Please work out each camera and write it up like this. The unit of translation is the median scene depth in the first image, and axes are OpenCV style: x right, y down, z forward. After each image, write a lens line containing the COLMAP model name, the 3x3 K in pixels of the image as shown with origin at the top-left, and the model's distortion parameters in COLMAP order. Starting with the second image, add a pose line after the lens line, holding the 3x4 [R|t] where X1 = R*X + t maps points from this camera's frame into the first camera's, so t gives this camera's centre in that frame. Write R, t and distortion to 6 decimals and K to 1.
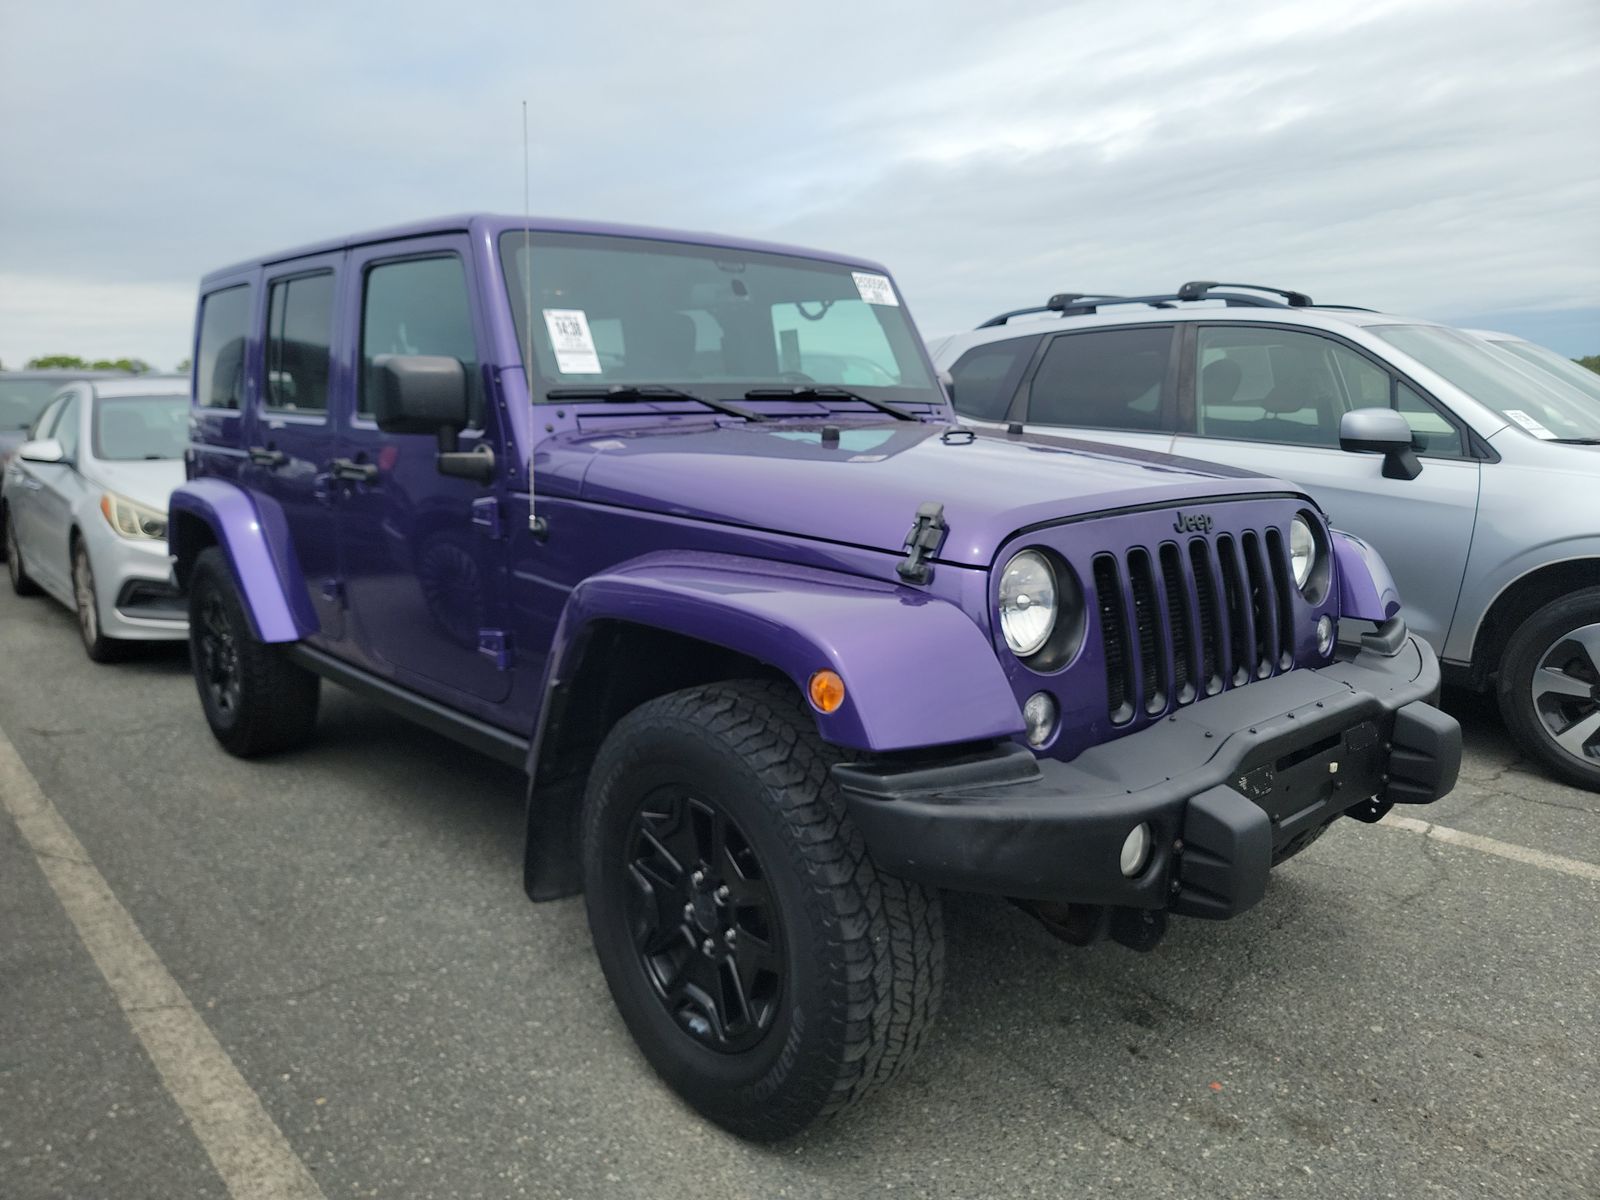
lens RADIAL K [[1132.4, 0, 800.0], [0, 1132.4, 600.0], [0, 0, 1]] dist [0.029985, -0.001860]
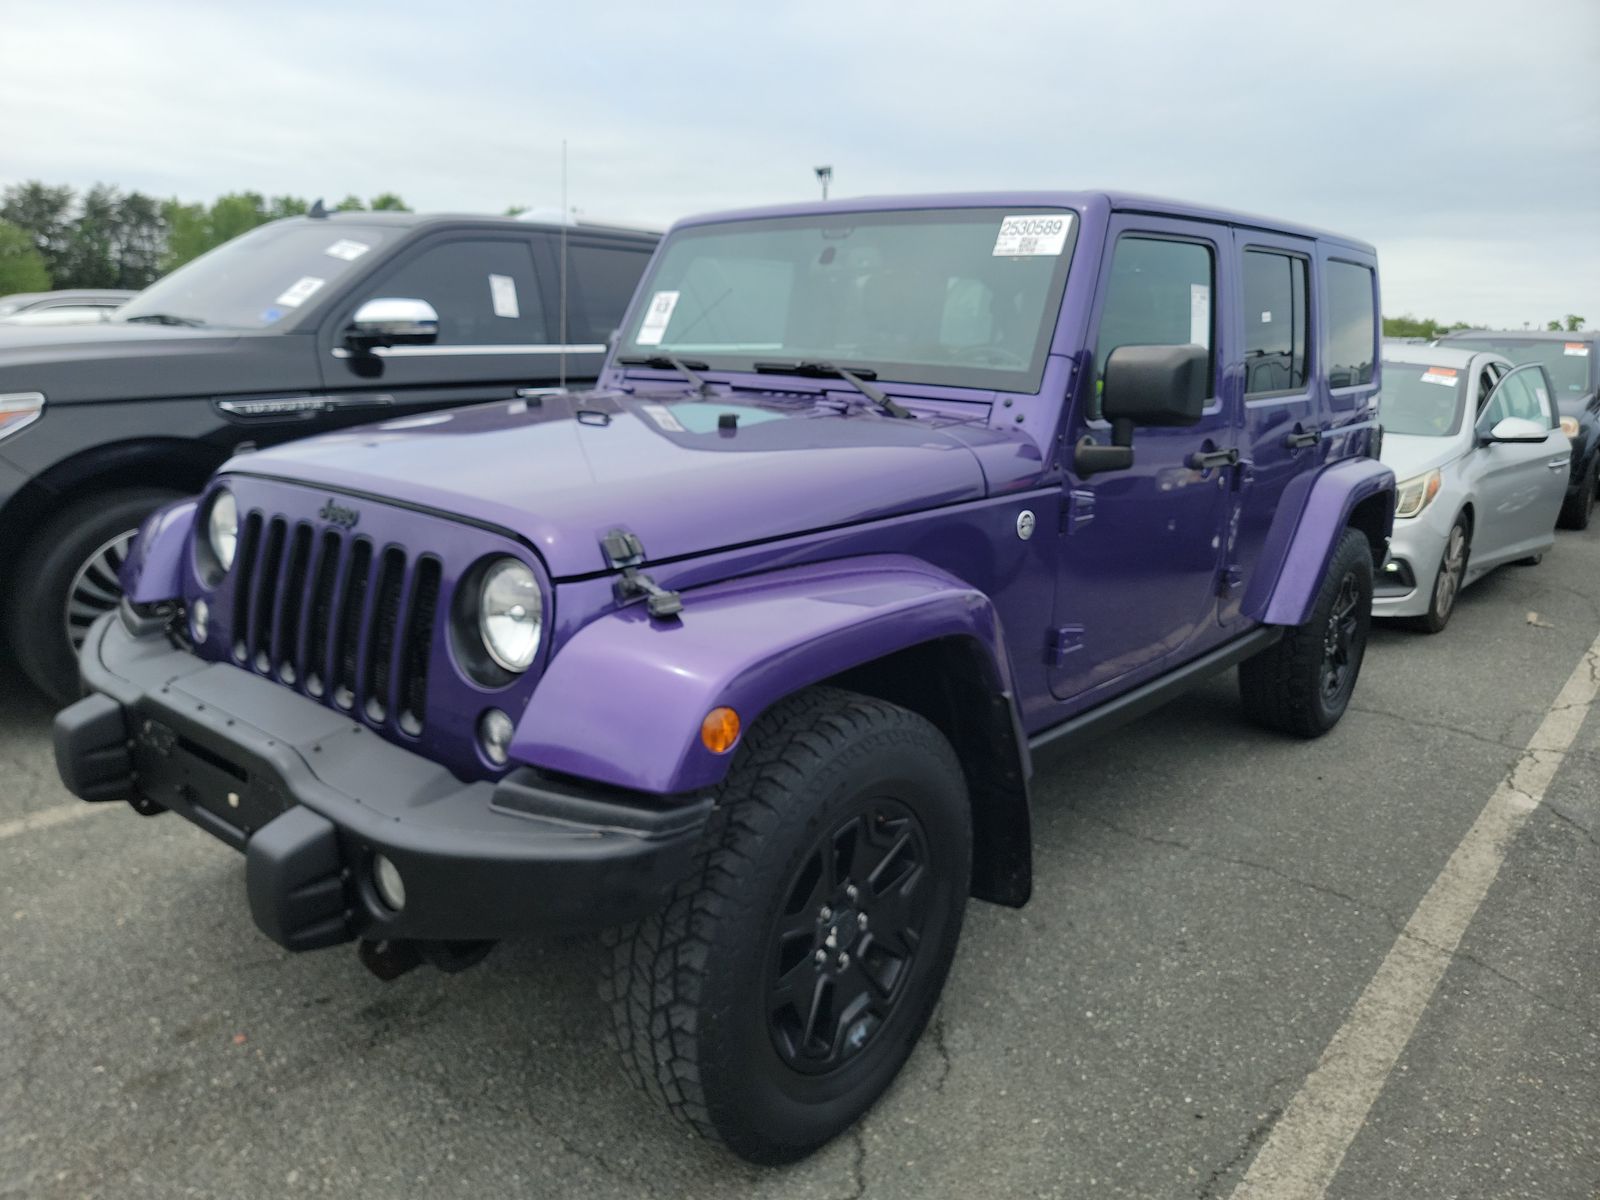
lens RADIAL K [[1149.8, 0, 809.3], [0, 1149.8, 581.0], [0, 0, 1]] dist [0.069196, -0.072278]
pose [[0.138791, 0.215925, -0.966496, 1.227335], [-0.194332, 0.962905, 0.187216, -0.247103], [0.971068, 0.161837, 0.175603, 1.113723]]
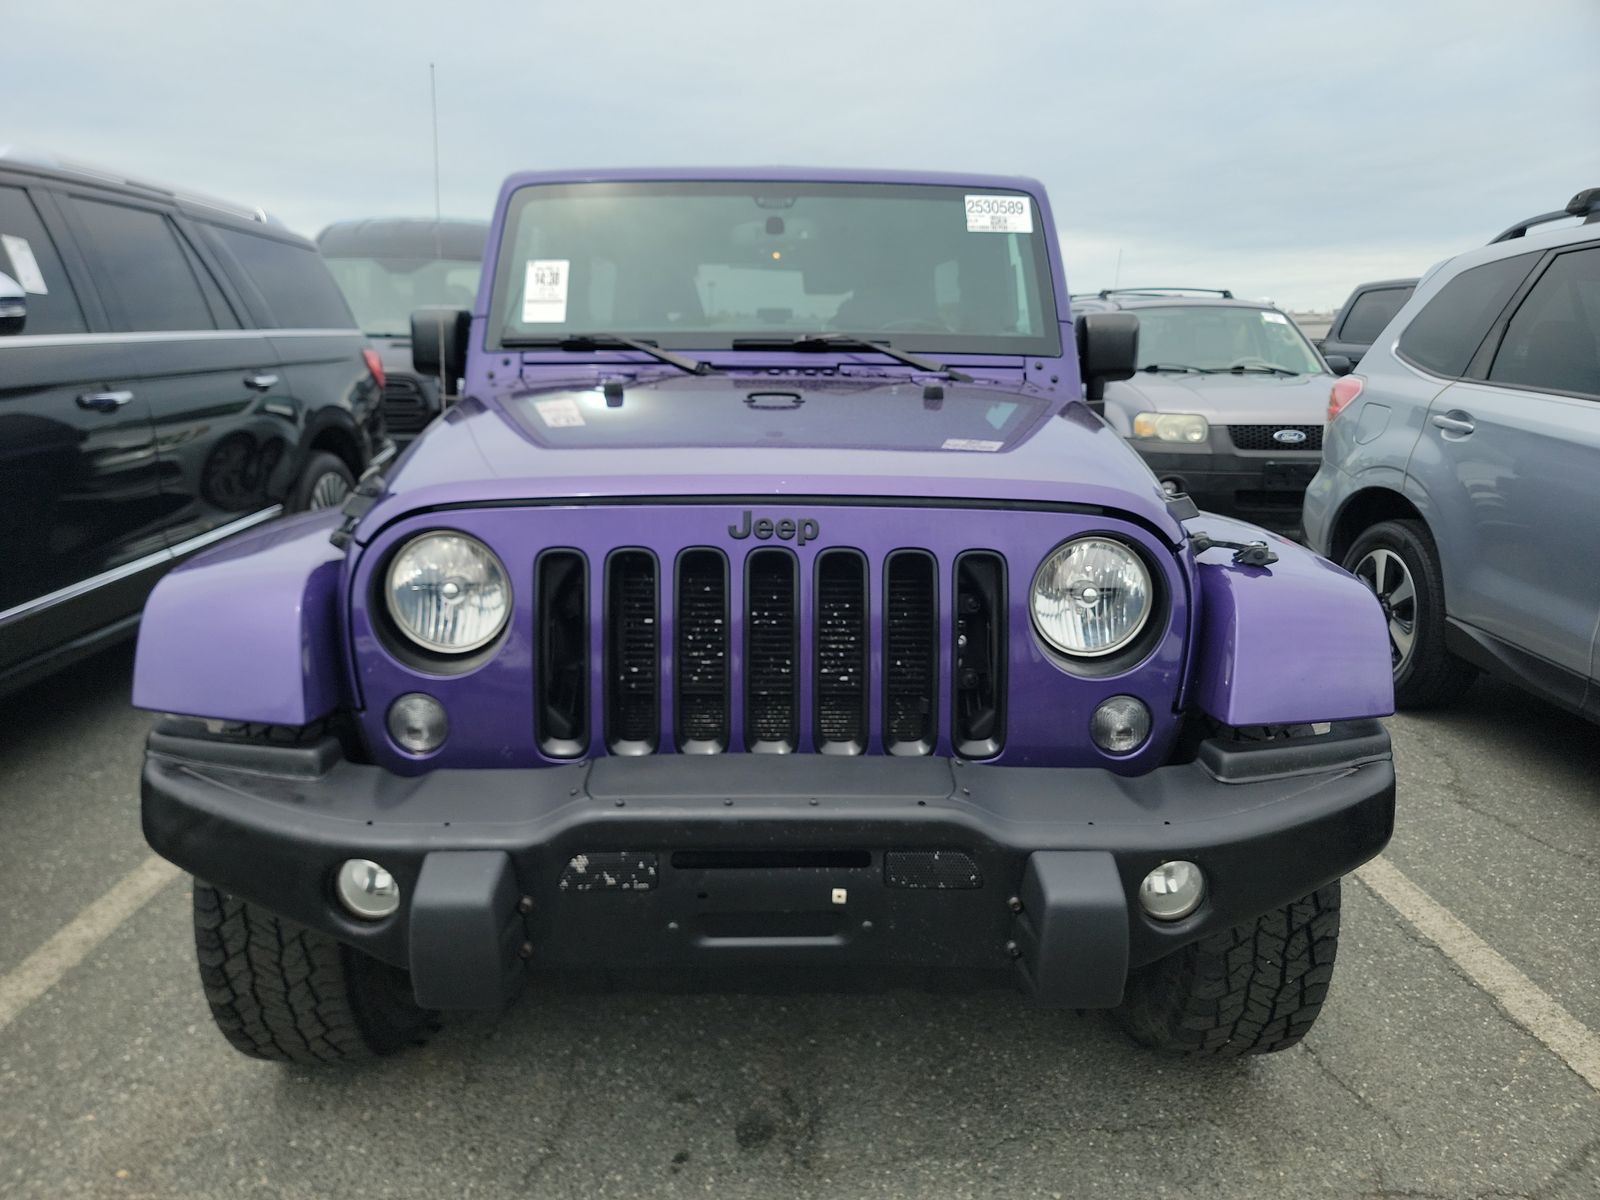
lens RADIAL K [[1132.4, 0, 800.0], [0, 1132.4, 600.0], [0, 0, 1]] dist [0.029985, -0.001860]
pose [[0.756833, 0.154628, -0.635054, 0.769806], [-0.119159, 0.987972, 0.098551, -0.088950], [0.642654, 0.001086, 0.766156, 0.399773]]
